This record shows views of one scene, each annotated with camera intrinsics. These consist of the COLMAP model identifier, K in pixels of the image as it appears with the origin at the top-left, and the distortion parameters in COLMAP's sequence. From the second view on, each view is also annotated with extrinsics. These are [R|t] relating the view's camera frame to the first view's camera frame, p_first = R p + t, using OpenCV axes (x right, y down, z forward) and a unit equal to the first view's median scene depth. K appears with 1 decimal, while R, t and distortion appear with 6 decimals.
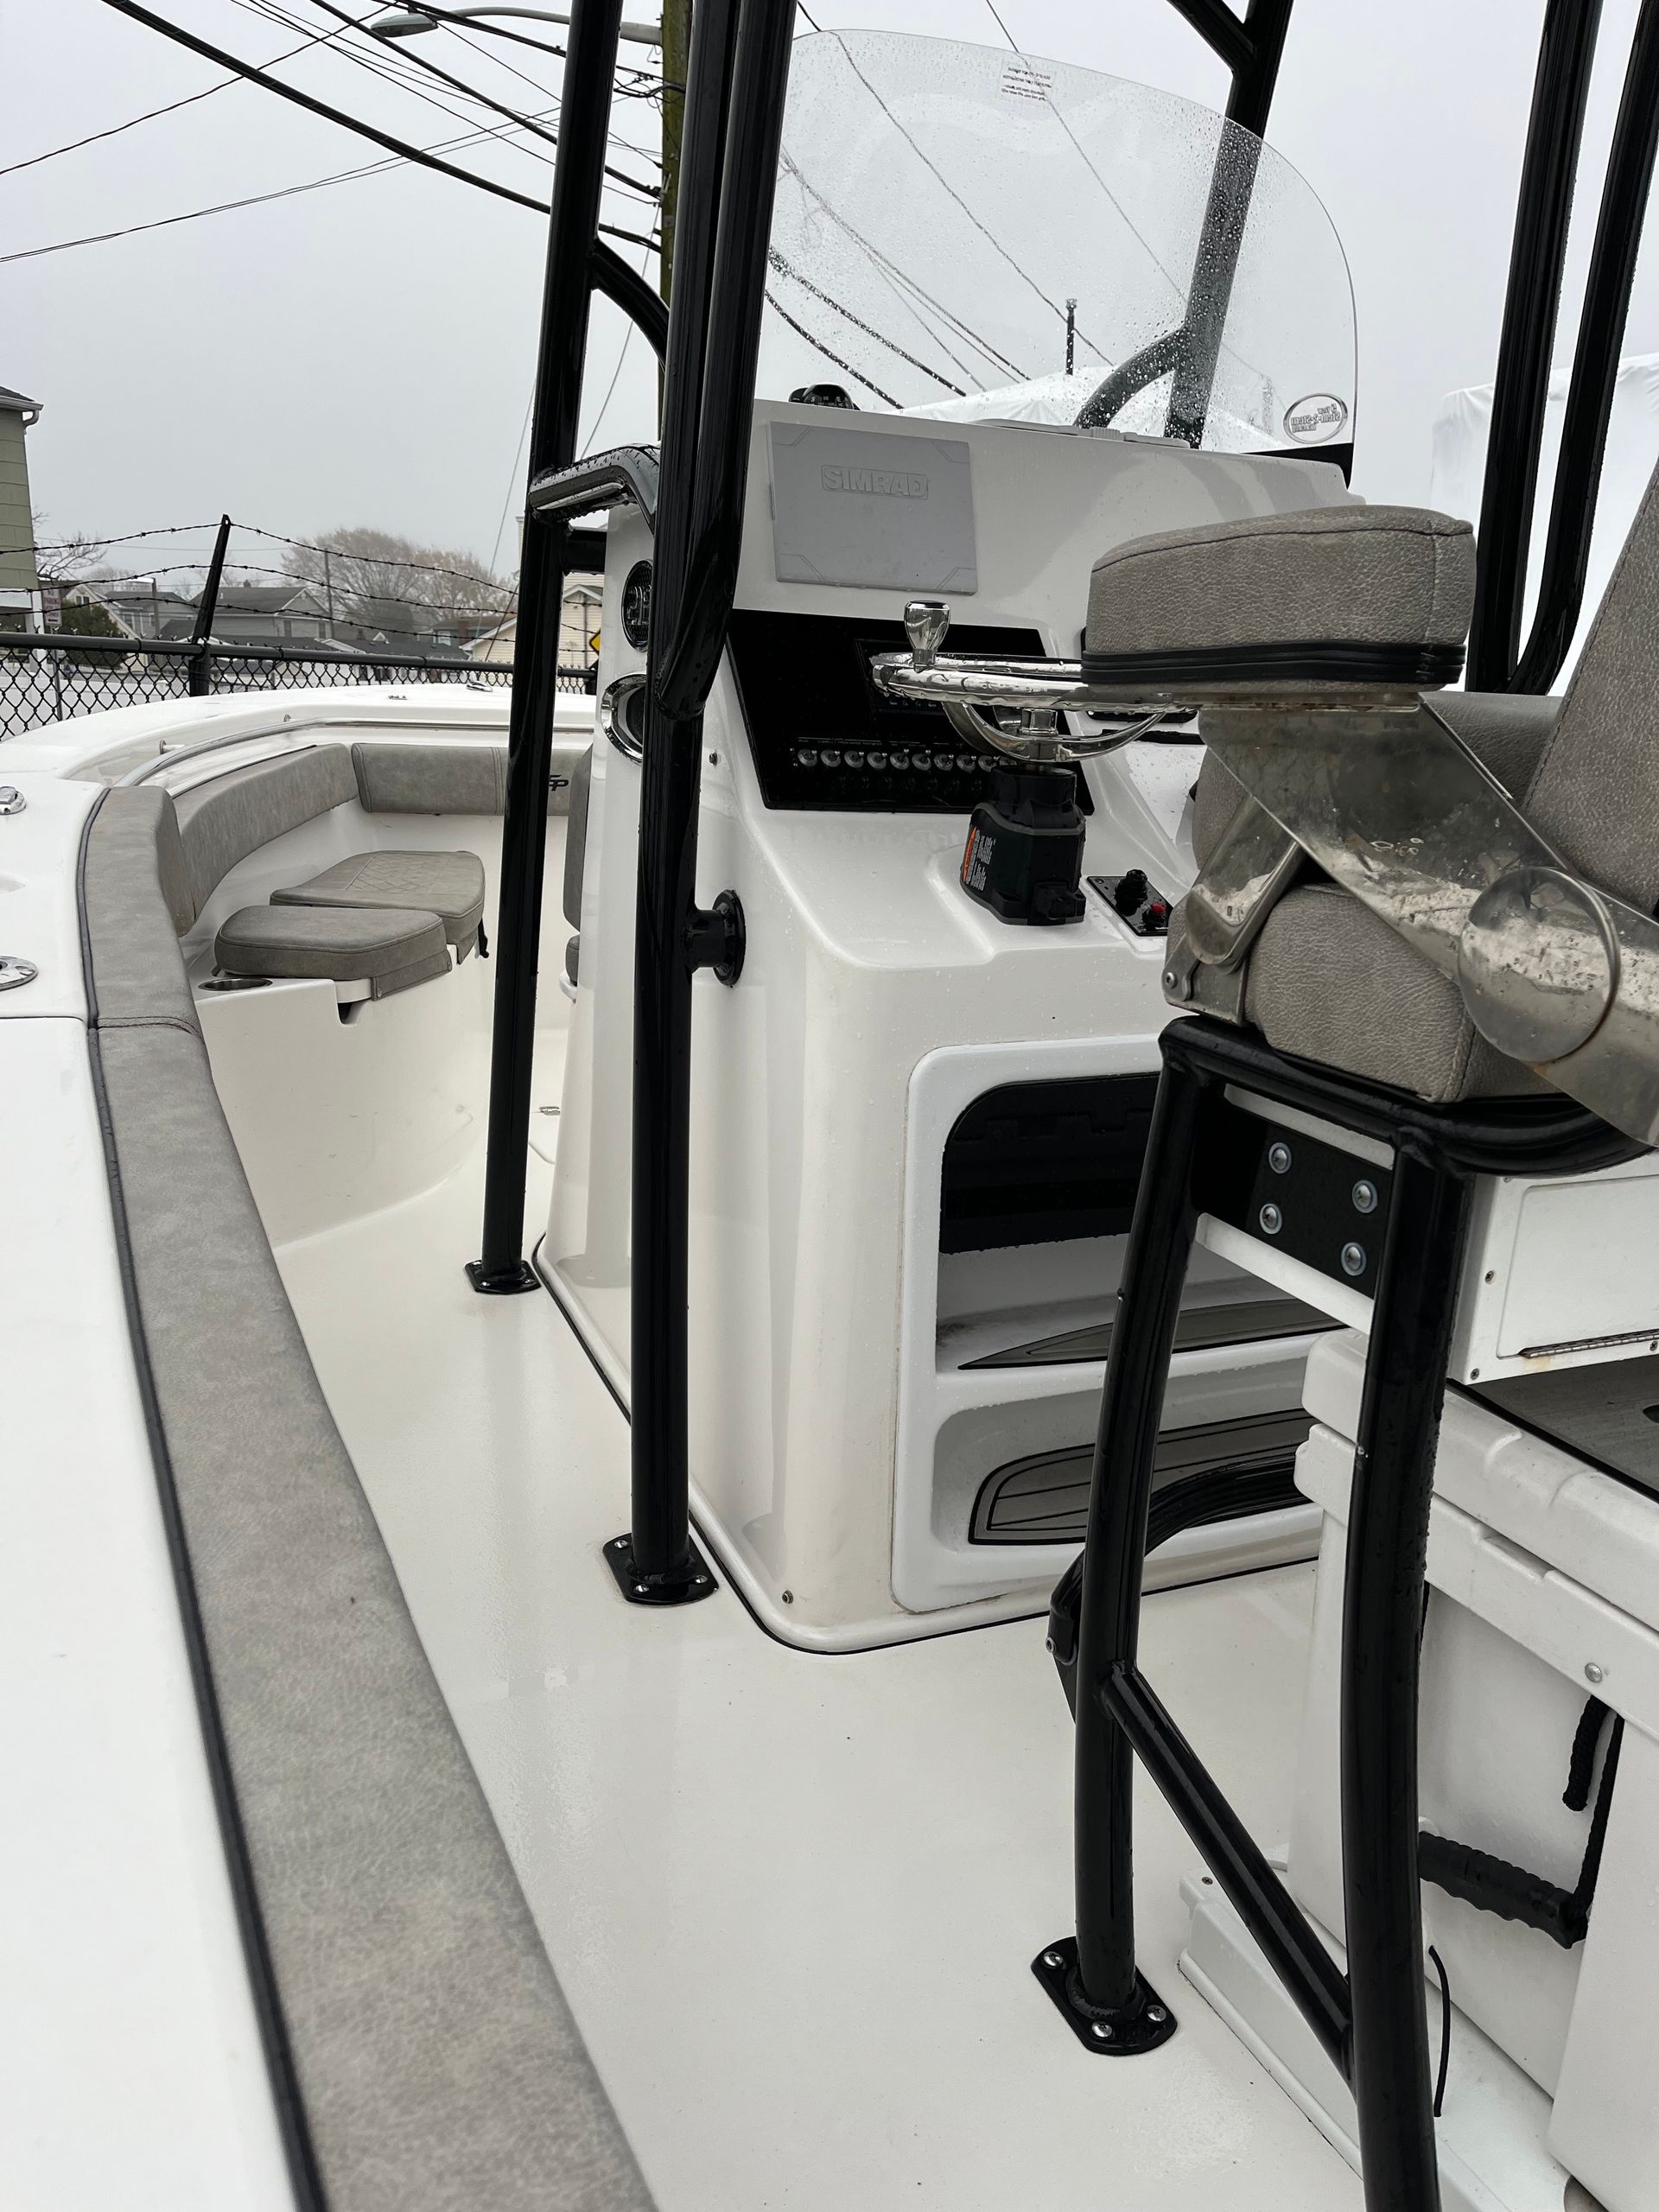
lens RADIAL K [[1688.8, 0, 824.6], [0, 1688.8, 1106.4], [0, 0, 1]] dist [0.013743, -0.003296]
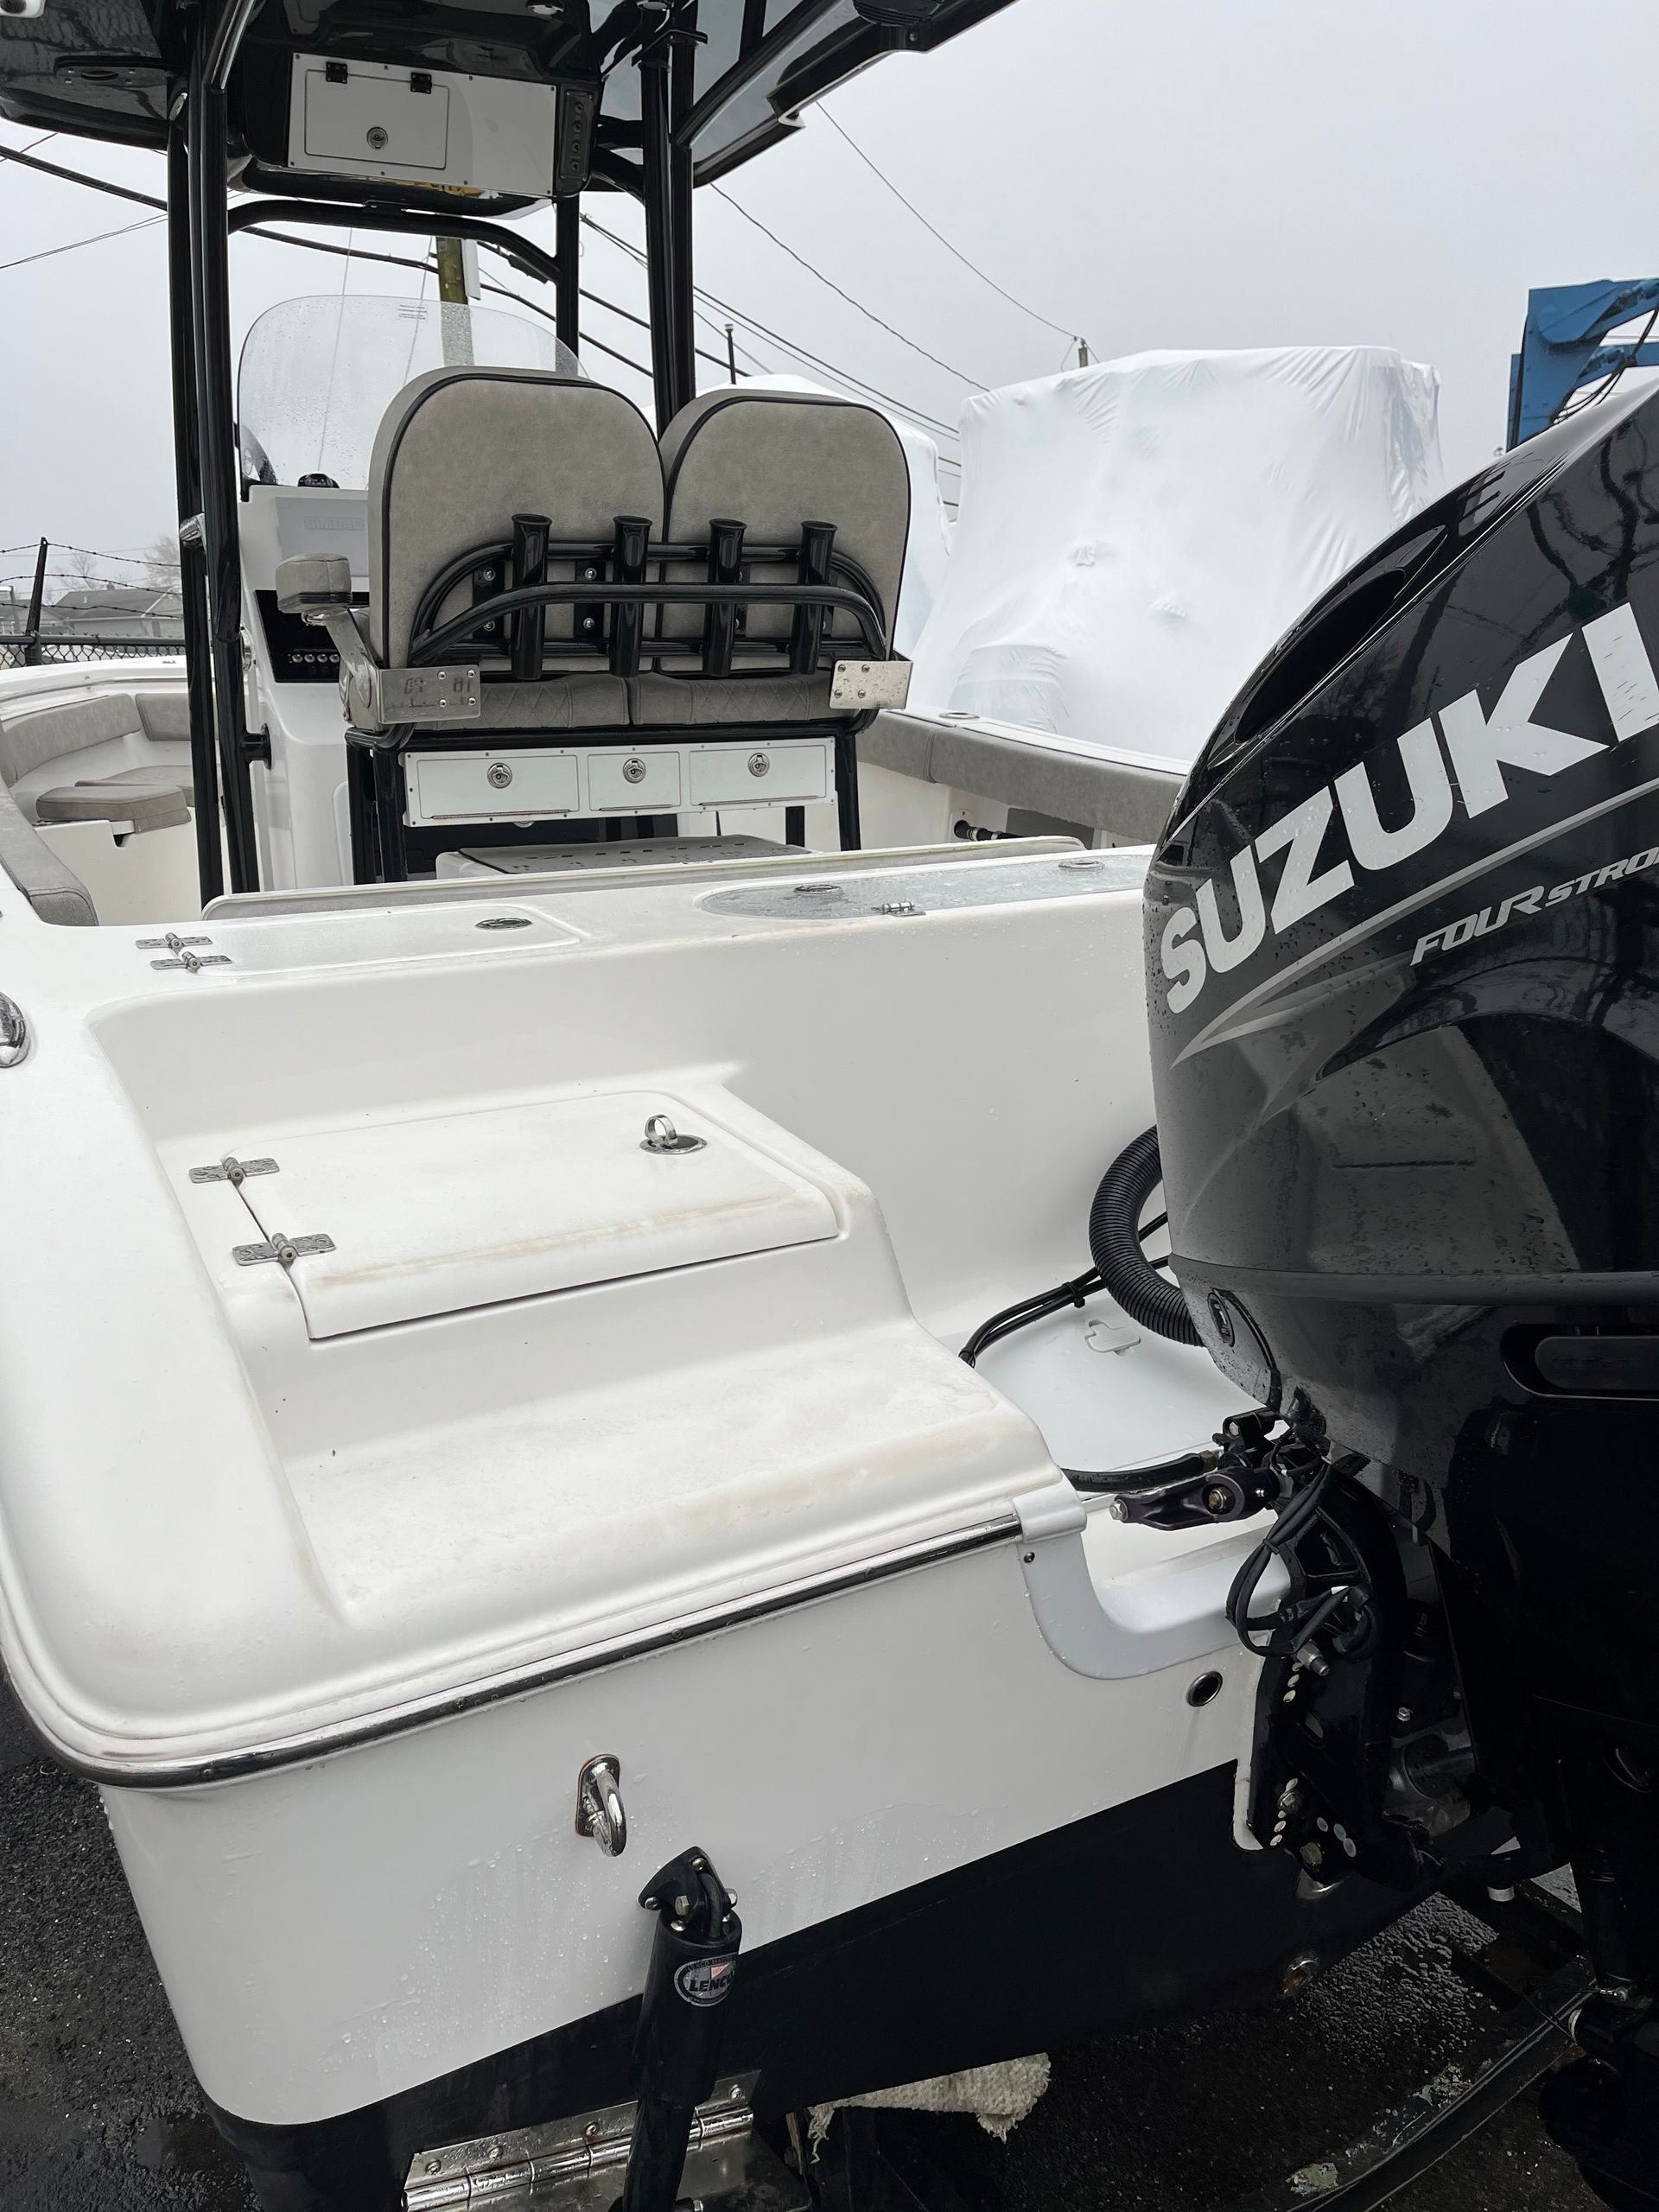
lens RADIAL K [[1688.8, 0, 836.4], [0, 1688.8, 1108.9], [0, 0, 1]] dist [0.013743, -0.003296]
pose [[0.995962, -0.072207, 0.053346, 0.228869], [0.071165, 0.997240, 0.021173, 0.161419], [-0.054727, -0.017291, 0.998352, -0.523236]]
